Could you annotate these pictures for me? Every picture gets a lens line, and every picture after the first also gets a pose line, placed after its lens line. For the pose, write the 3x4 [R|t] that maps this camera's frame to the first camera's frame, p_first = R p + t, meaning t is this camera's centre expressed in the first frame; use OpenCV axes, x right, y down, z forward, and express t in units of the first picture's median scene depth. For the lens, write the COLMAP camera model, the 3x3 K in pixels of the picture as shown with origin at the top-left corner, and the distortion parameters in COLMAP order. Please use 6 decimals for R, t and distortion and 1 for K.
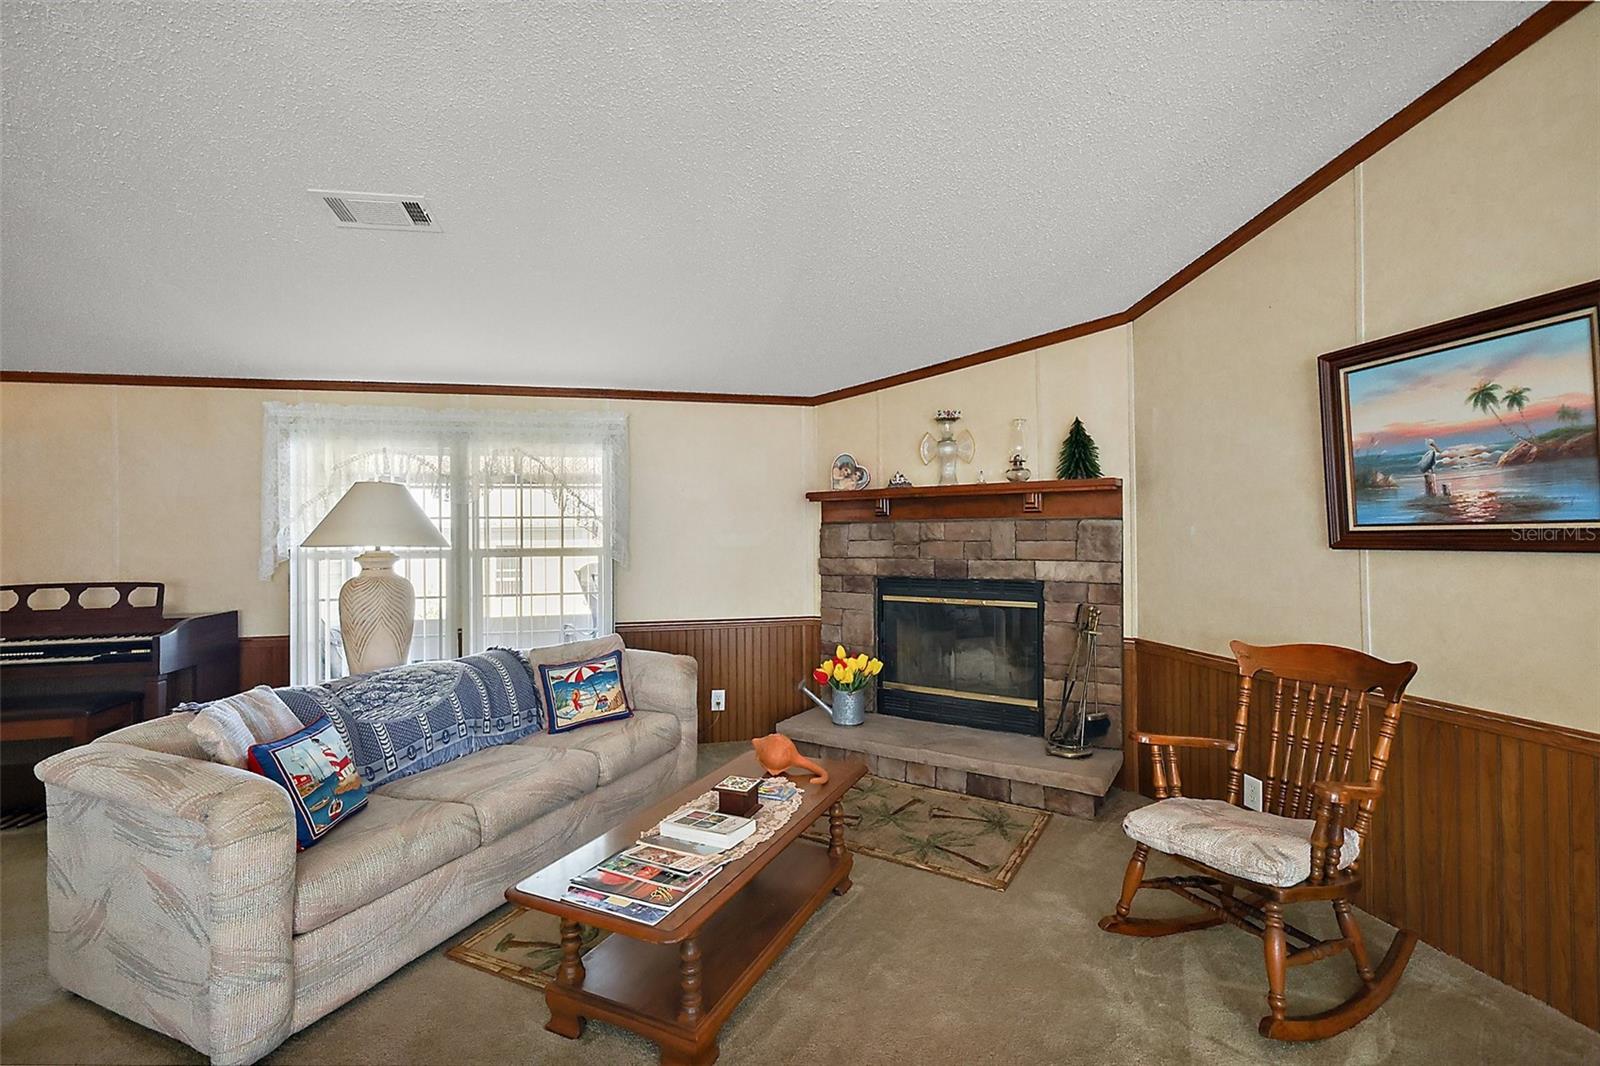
lens RADIAL K [[692.2, 0, 797.0], [0, 692.2, 529.0], [0, 0, 1]] dist [0.001209, 0.001080]
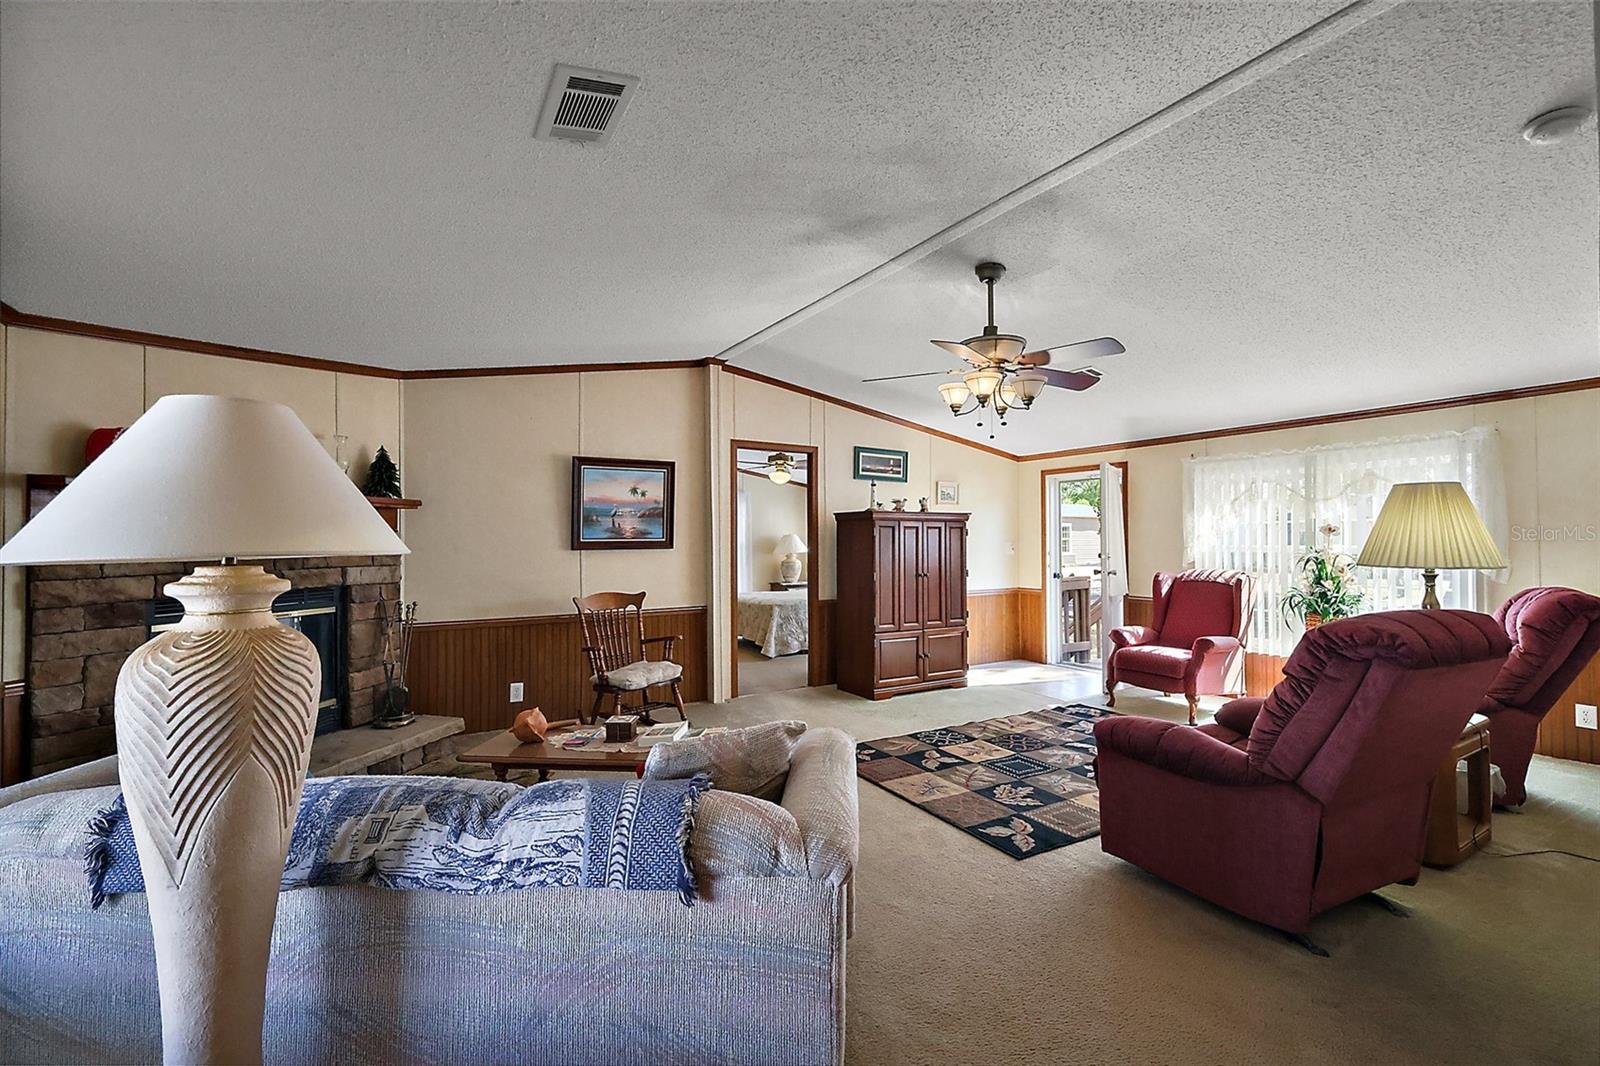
lens RADIAL K [[692.2, 0, 806.9], [0, 692.2, 527.4], [0, 0, 1]] dist [0.001209, 0.001080]
pose [[-0.336053, 0.028184, 0.941421, -1.041902], [-0.000512, 0.999547, -0.030107, 0.016835], [-0.941843, -0.010599, -0.335886, 0.765827]]
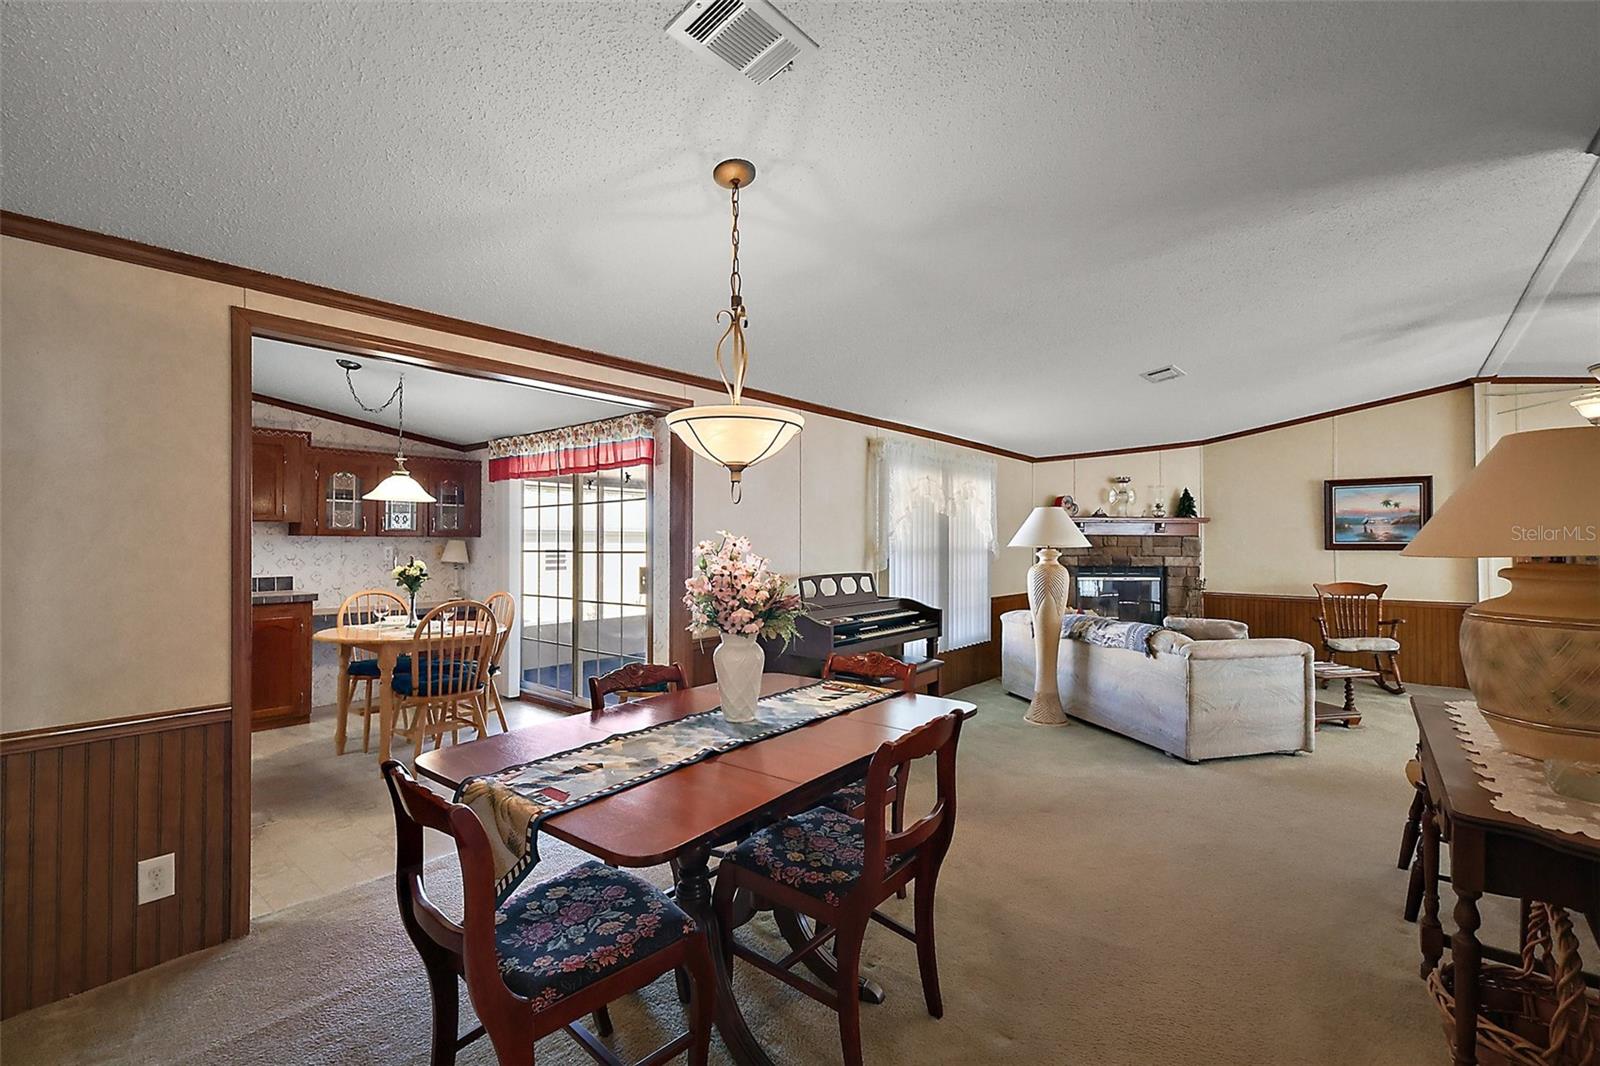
lens RADIAL K [[692.2, 0, 793.4], [0, 692.2, 531.9], [0, 0, 1]] dist [0.001209, 0.001080]
pose [[0.794495, 0.021129, 0.606903, -1.950862], [-0.016179, 0.999776, -0.013627, 0.021278], [-0.607055, 0.001008, 0.794659, 0.059292]]
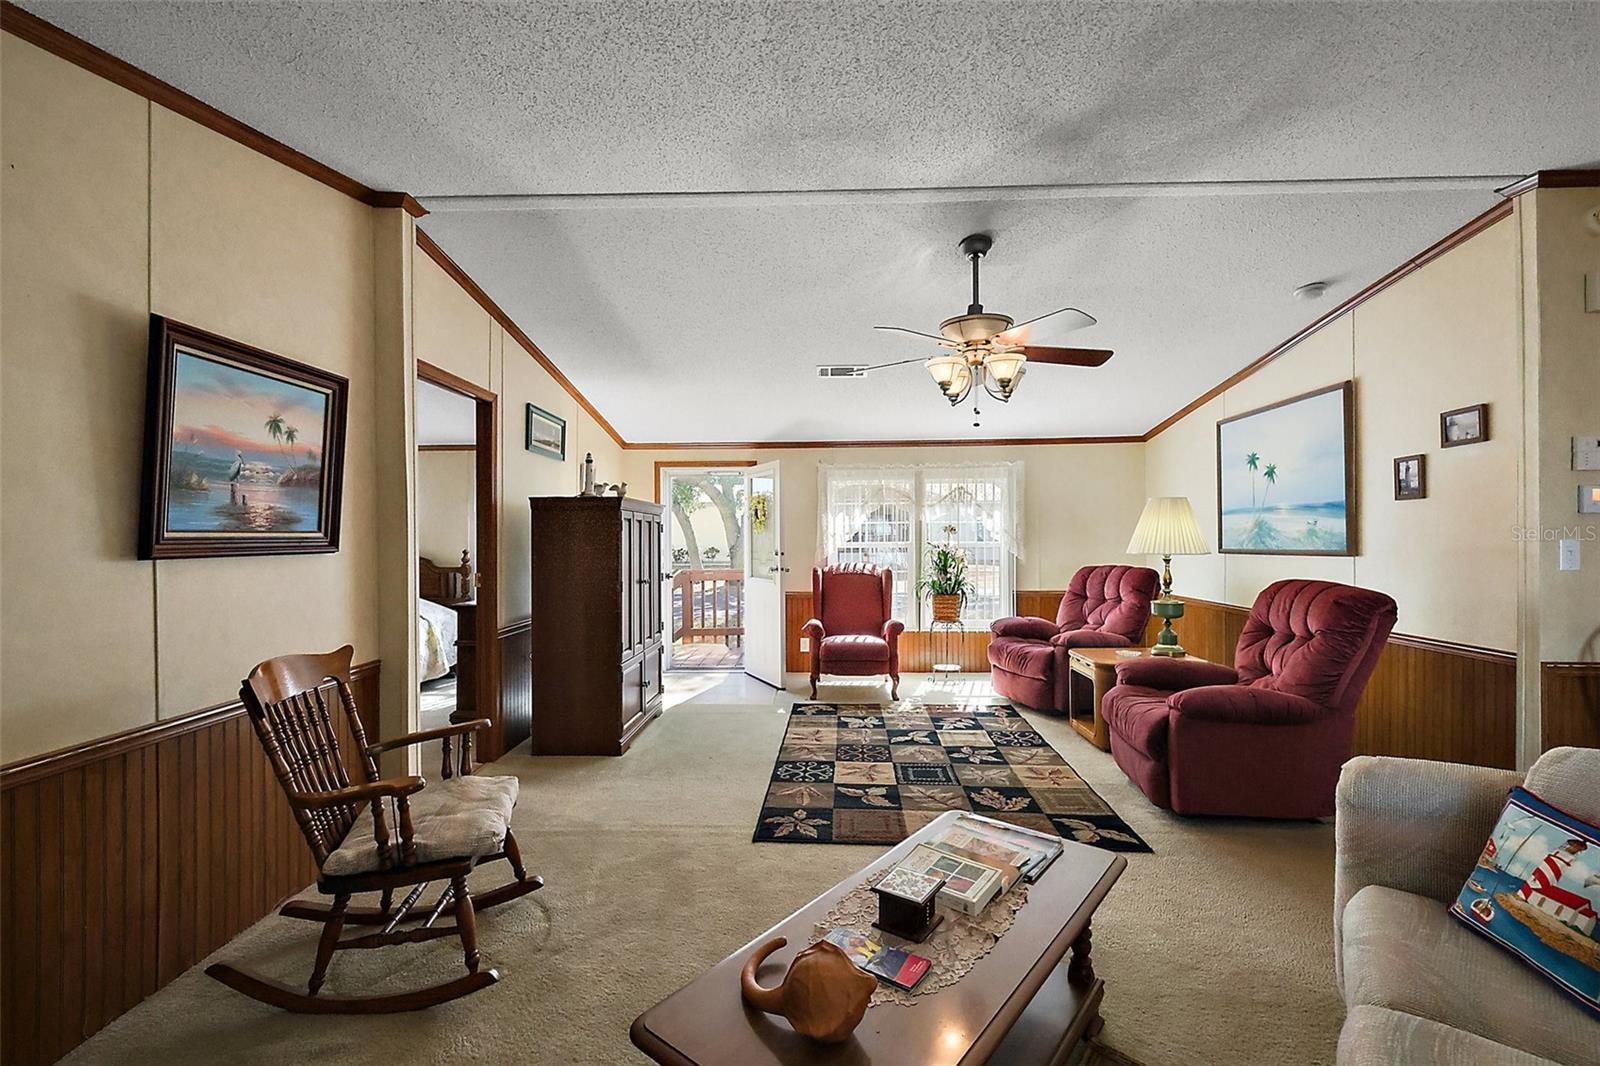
lens RADIAL K [[692.2, 0, 794.4], [0, 692.2, 534.2], [0, 0, 1]] dist [0.001209, 0.001080]
pose [[-0.970028, 0.014455, 0.242561, -0.101031], [0.011094, 0.999823, -0.015218, 0.014523], [-0.242738, -0.012071, -0.970017, 1.173211]]
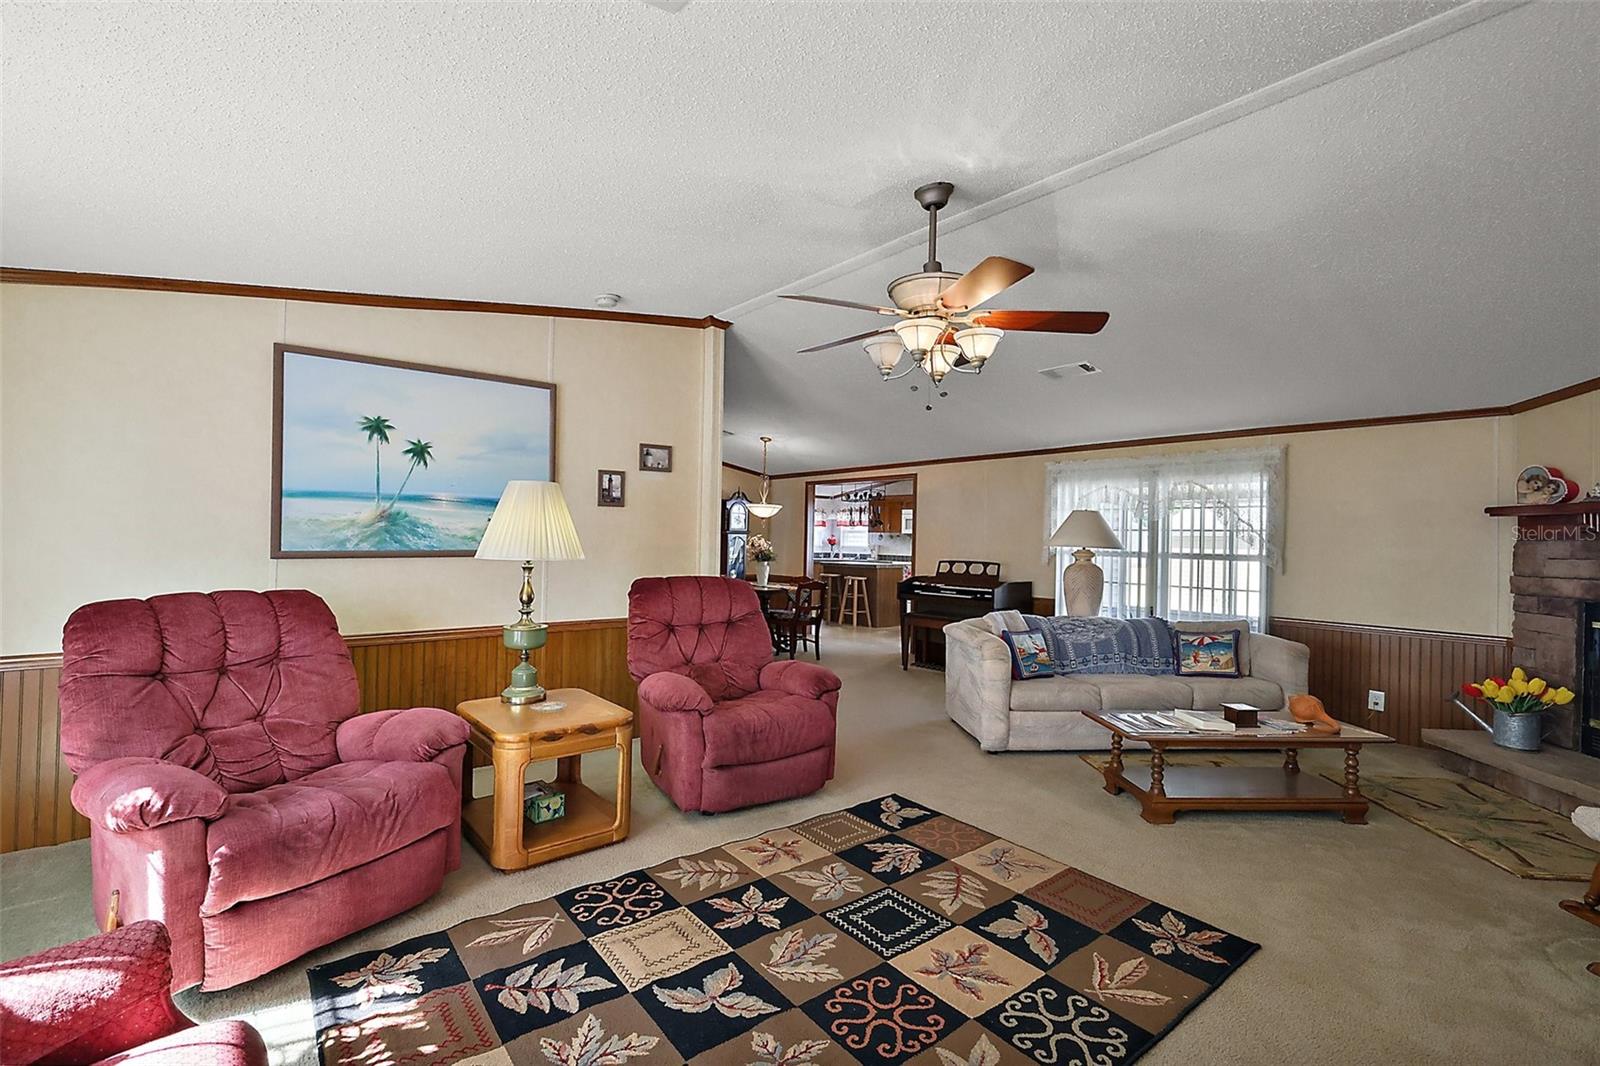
lens RADIAL K [[692.2, 0, 810.4], [0, 692.2, 539.6], [0, 0, 1]] dist [0.001209, 0.001080]
pose [[0.476350, 0.020985, -0.879005, 0.551510], [-0.016221, 0.999755, 0.015078, -0.008497], [0.879106, 0.007076, 0.476573, -0.396257]]
